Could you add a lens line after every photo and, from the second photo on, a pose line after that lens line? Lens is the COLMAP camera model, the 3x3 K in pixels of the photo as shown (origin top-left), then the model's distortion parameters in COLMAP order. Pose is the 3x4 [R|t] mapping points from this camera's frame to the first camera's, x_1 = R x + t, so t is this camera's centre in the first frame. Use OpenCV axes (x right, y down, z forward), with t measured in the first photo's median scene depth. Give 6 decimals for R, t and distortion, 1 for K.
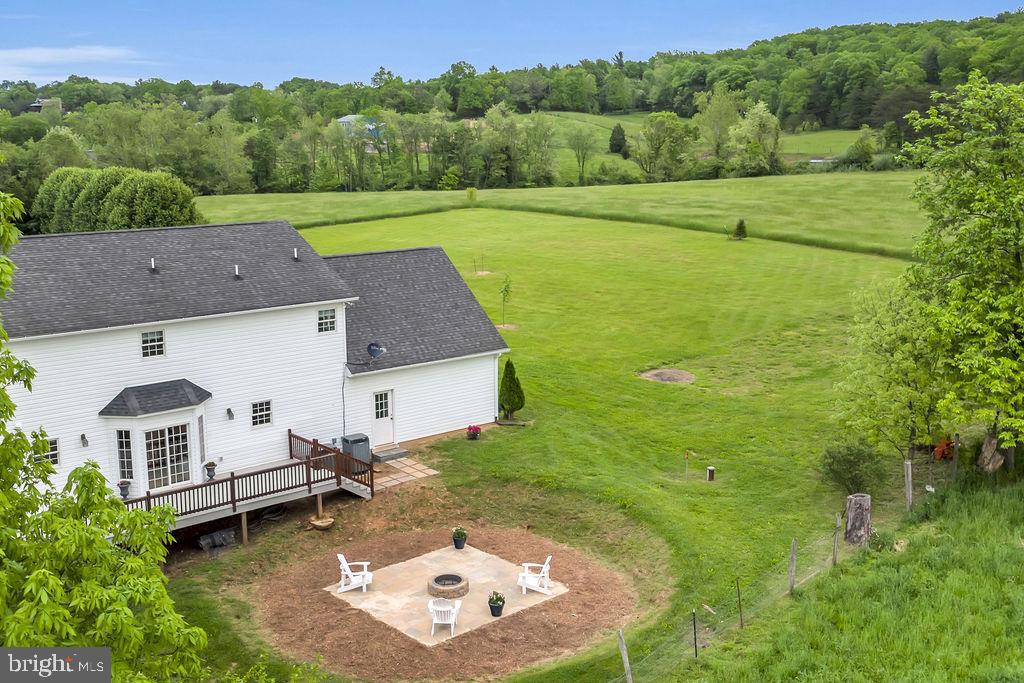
lens RADIAL K [[1091.2, 0, 513.5], [0, 1091.2, 300.1], [0, 0, 1]] dist [0.007739, 0.012655]
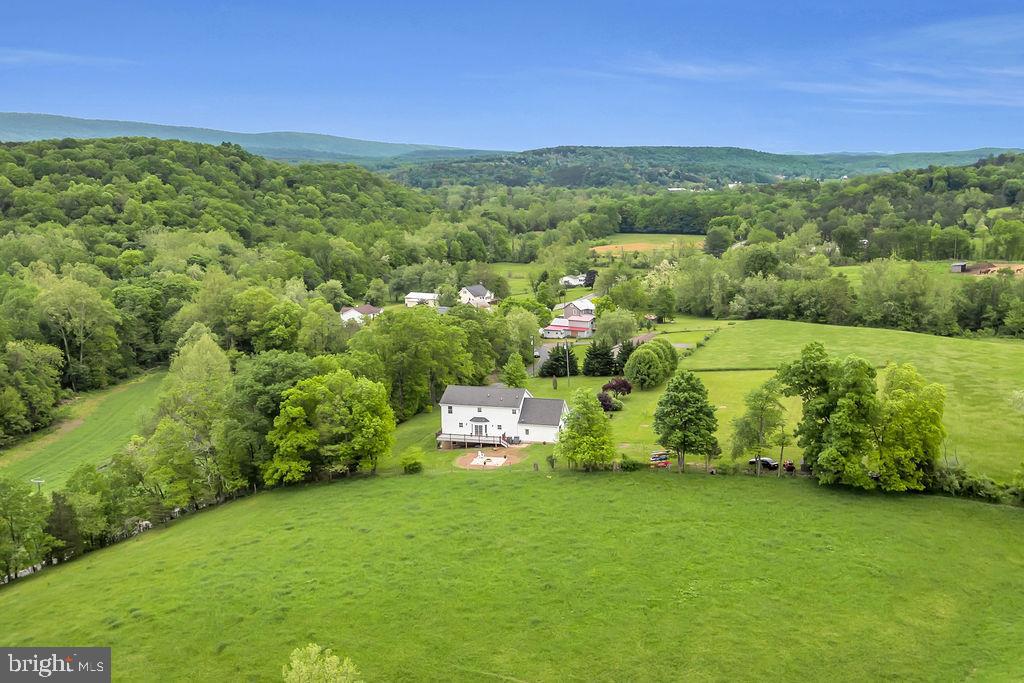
lens RADIAL K [[1091.2, 0, 513.5], [0, 1091.2, 300.1], [0, 0, 1]] dist [0.007739, 0.012655]
pose [[0.553440, 0.096917, -0.827231, 4.107207], [-0.119501, 0.992171, 0.036292, -0.702968], [0.824272, 0.078769, 0.560688, -1.914604]]
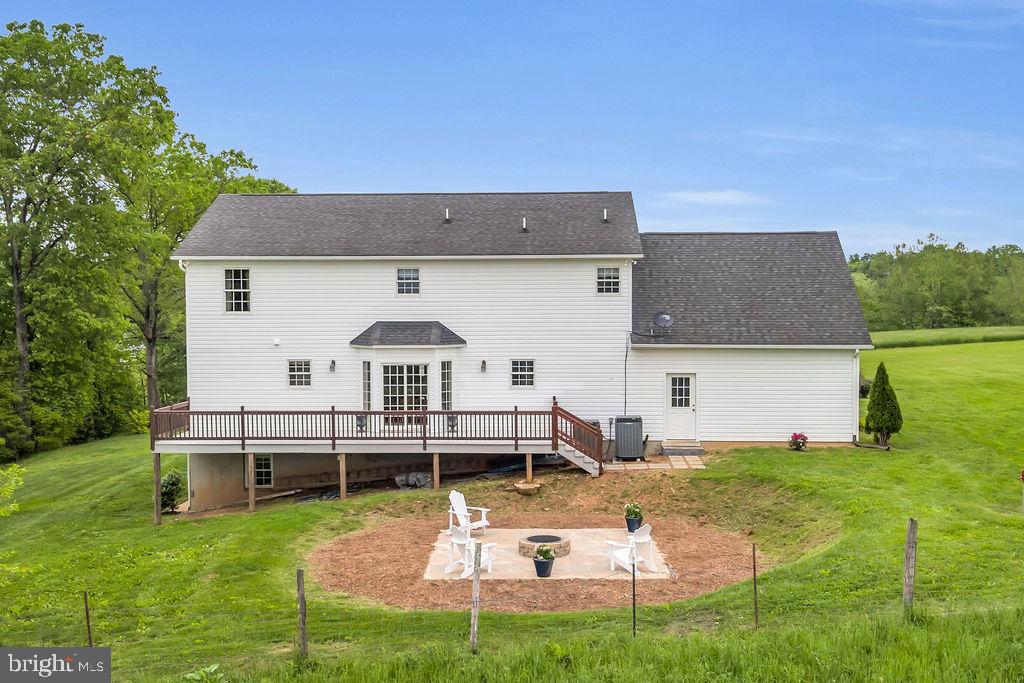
lens RADIAL K [[1091.2, 0, 513.5], [0, 1091.2, 300.1], [0, 0, 1]] dist [0.007739, 0.012655]
pose [[0.732049, -0.000437, -0.681252, 0.403325], [-0.107815, 0.987323, -0.116488, 0.156766], [0.672667, 0.158724, 0.722721, 0.335276]]
